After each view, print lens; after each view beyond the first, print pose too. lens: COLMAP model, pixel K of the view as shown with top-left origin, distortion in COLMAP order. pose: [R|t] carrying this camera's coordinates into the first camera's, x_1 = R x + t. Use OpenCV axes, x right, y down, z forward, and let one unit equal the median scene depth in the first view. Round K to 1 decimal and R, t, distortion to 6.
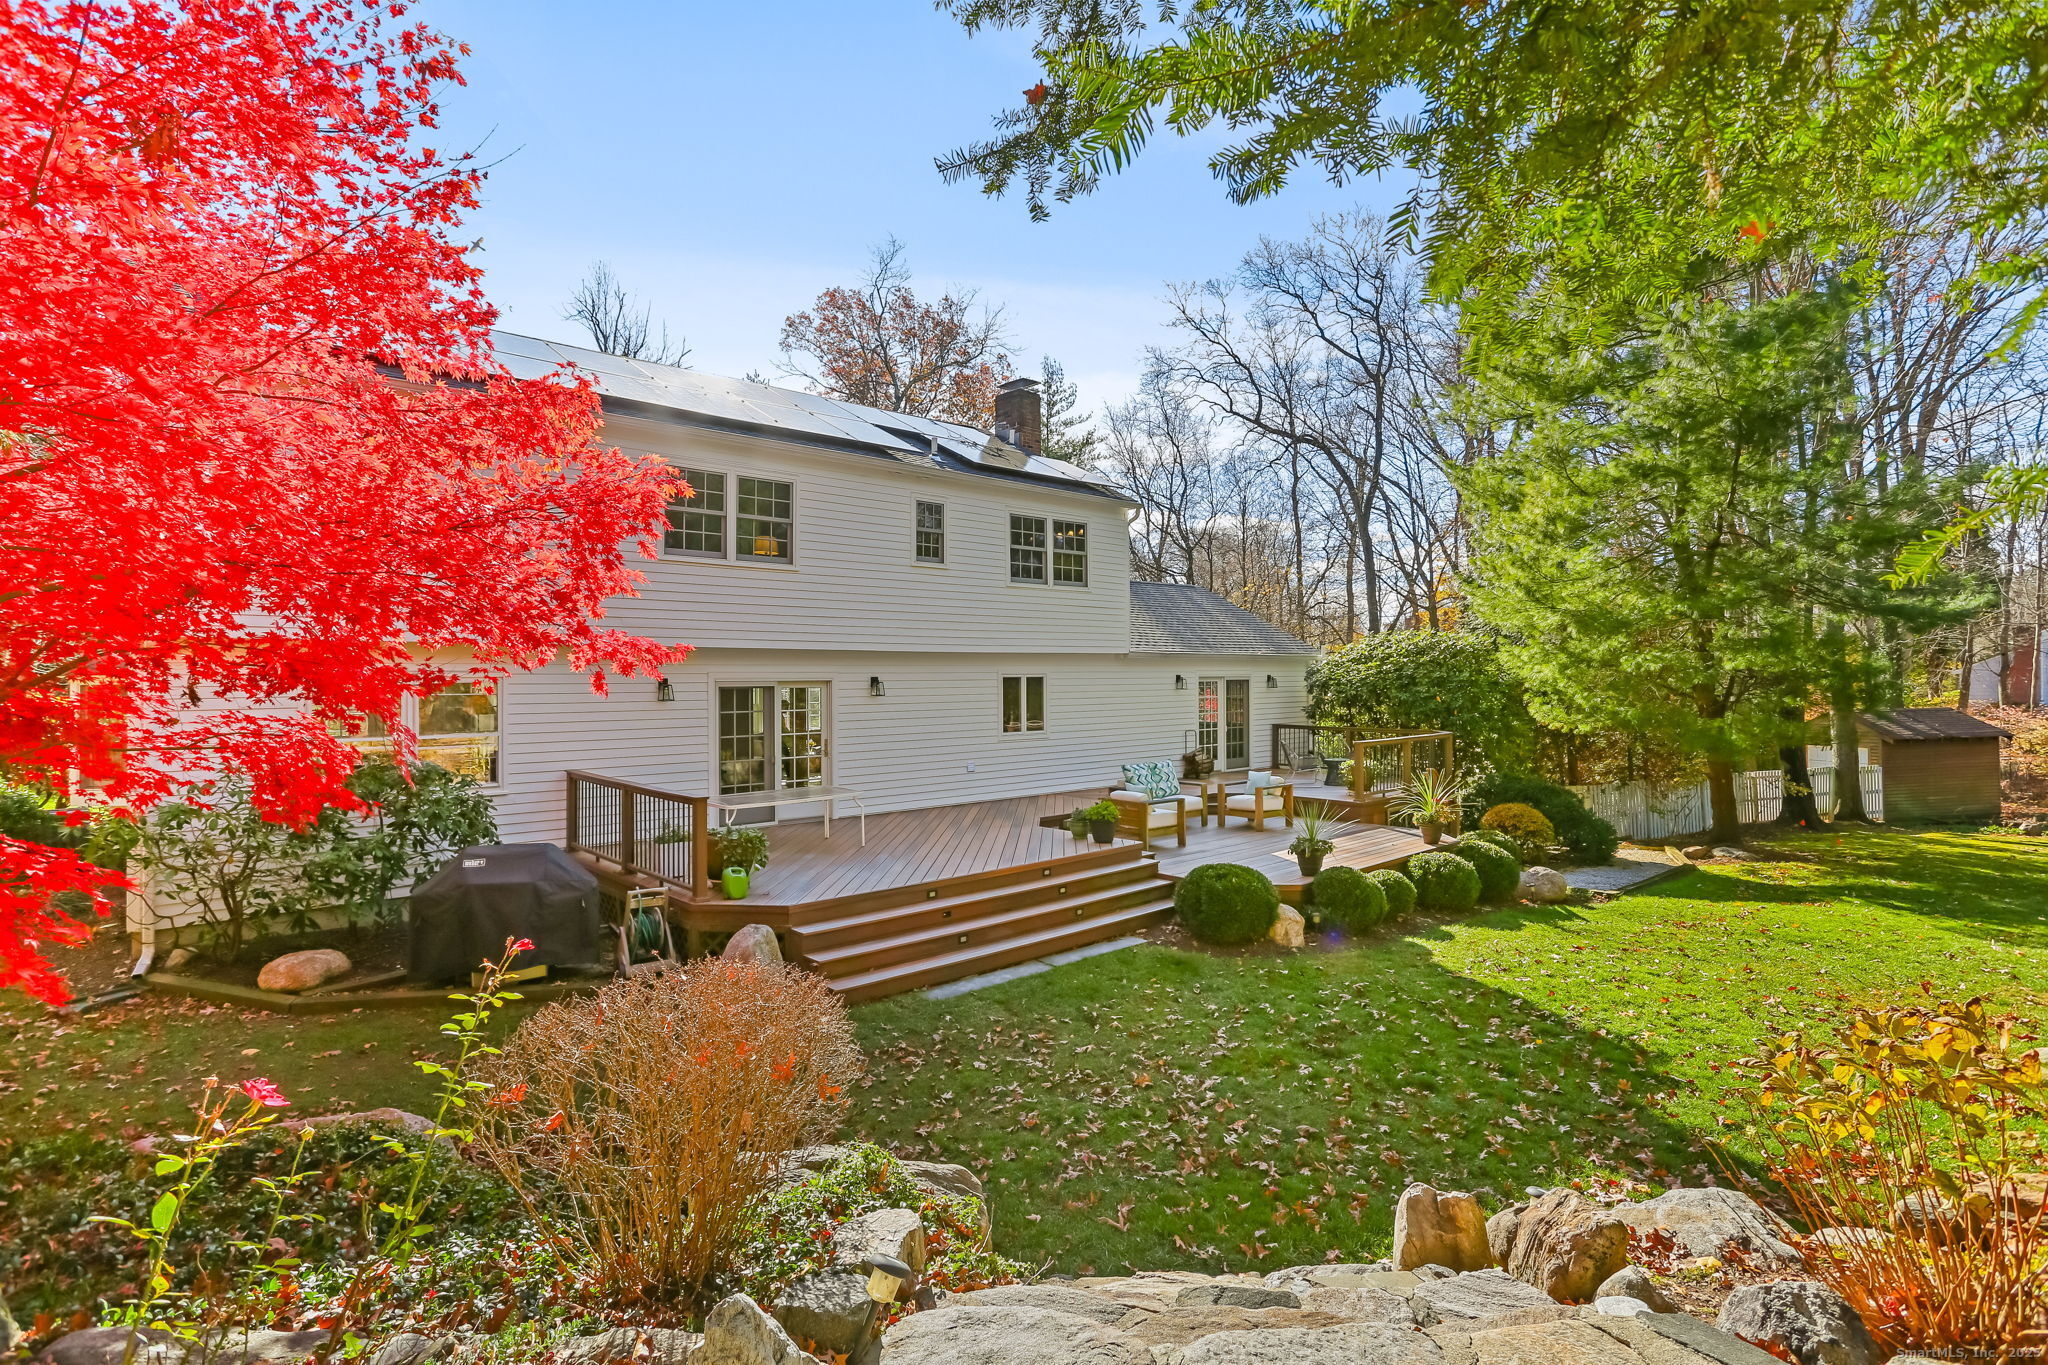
lens RADIAL K [[990.1, 0, 1001.8], [0, 990.1, 675.1], [0, 0, 1]] dist [-0.026296, 0.016493]
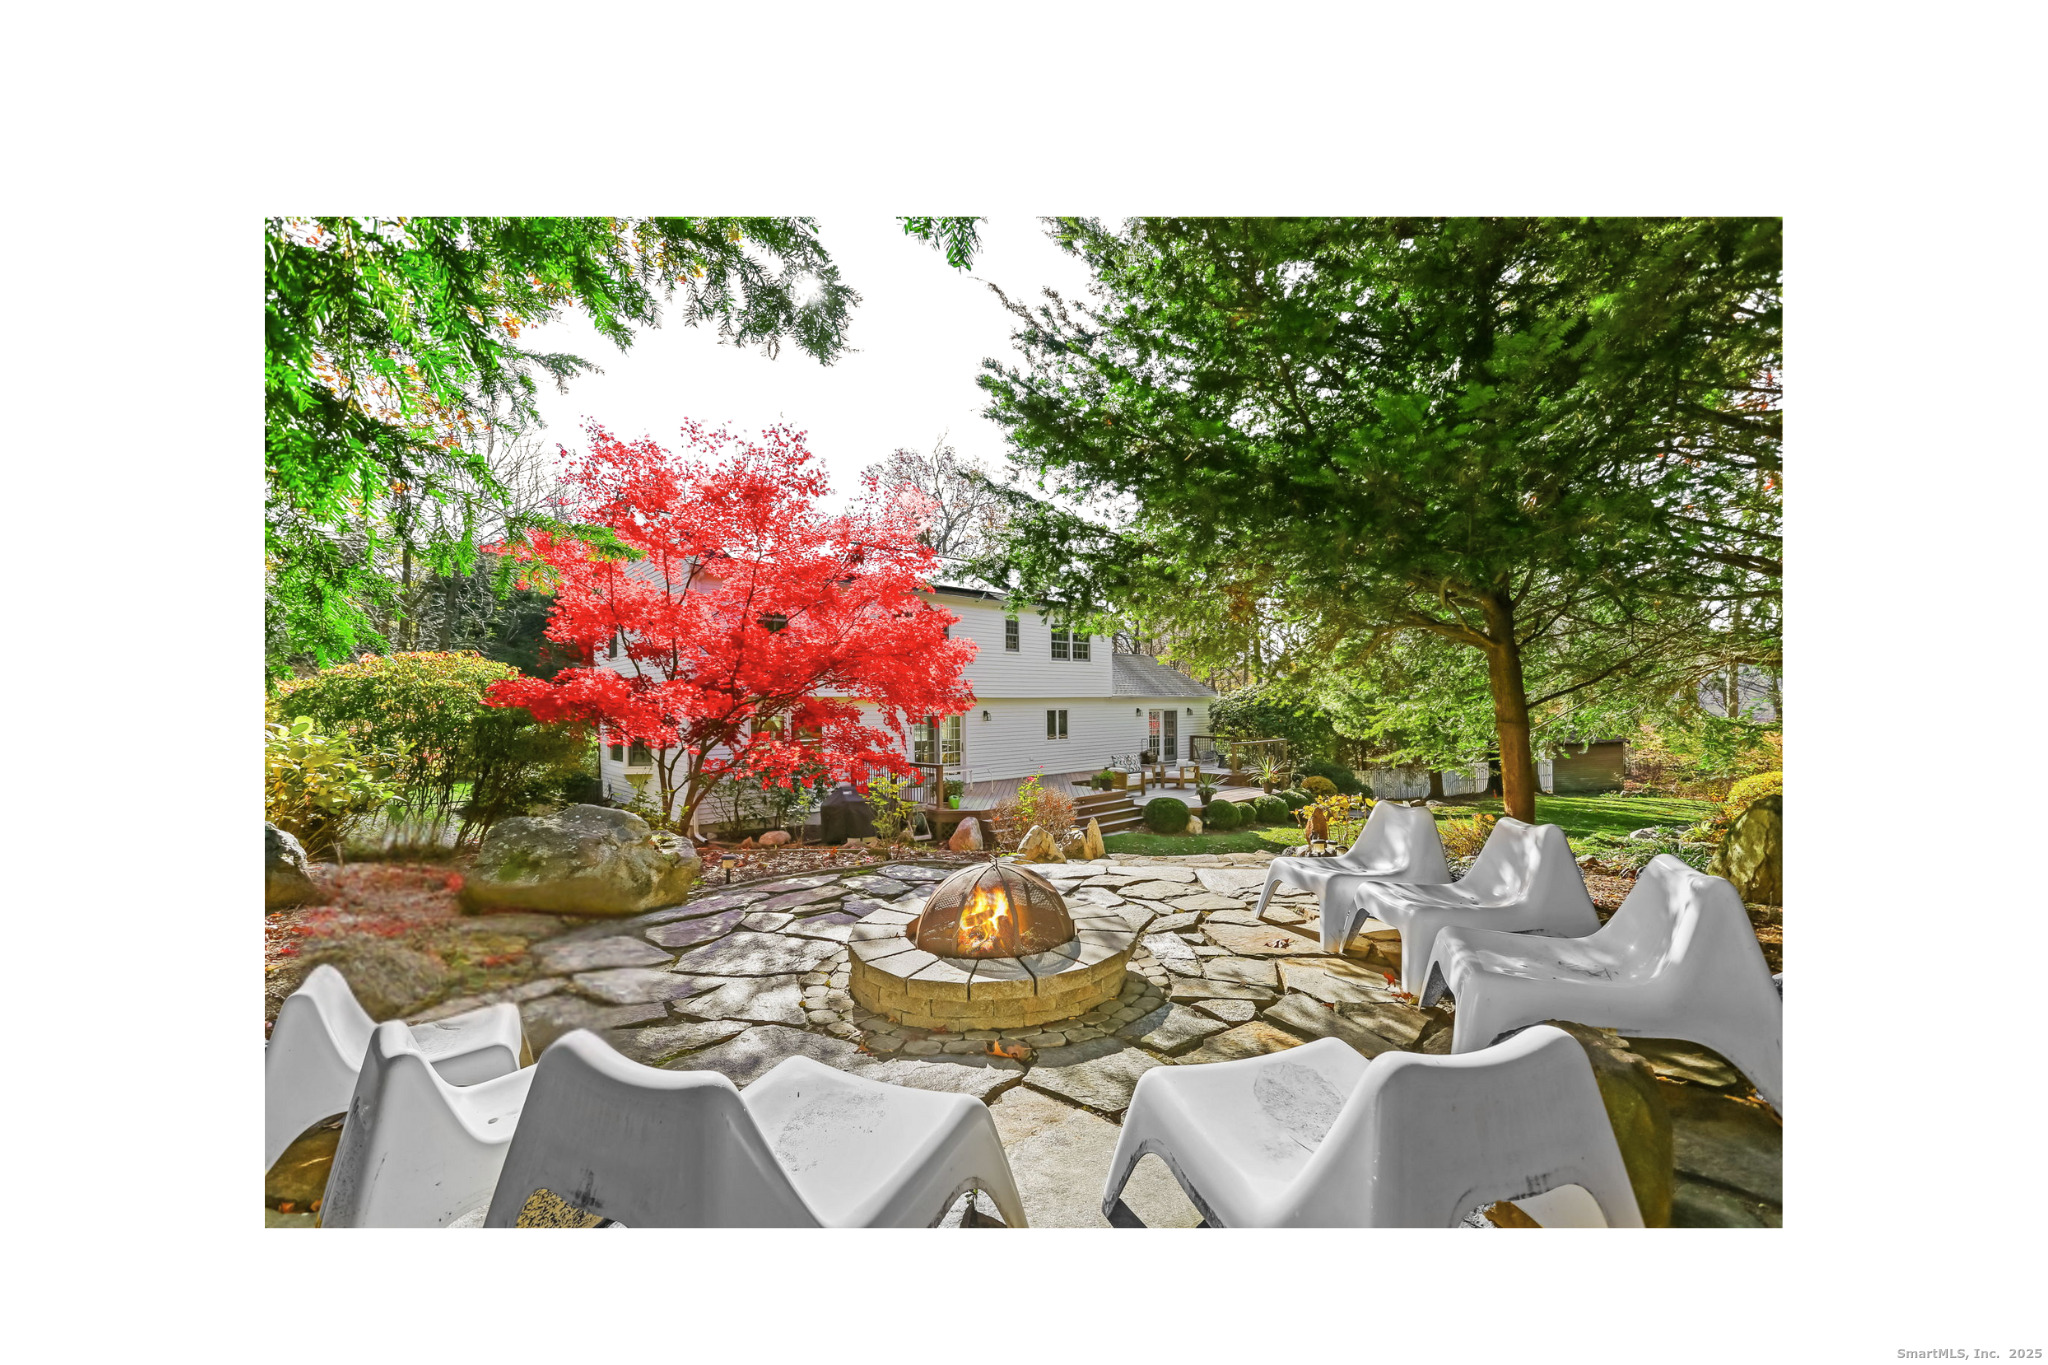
lens RADIAL K [[990.1, 0, 1028.8], [0, 990.1, 691.0], [0, 0, 1]] dist [-0.026296, 0.016493]
pose [[0.995696, -0.005965, 0.092484, -0.207463], [0.007377, 0.999861, -0.014942, -0.006961], [-0.092382, 0.015560, 0.995602, -0.865826]]
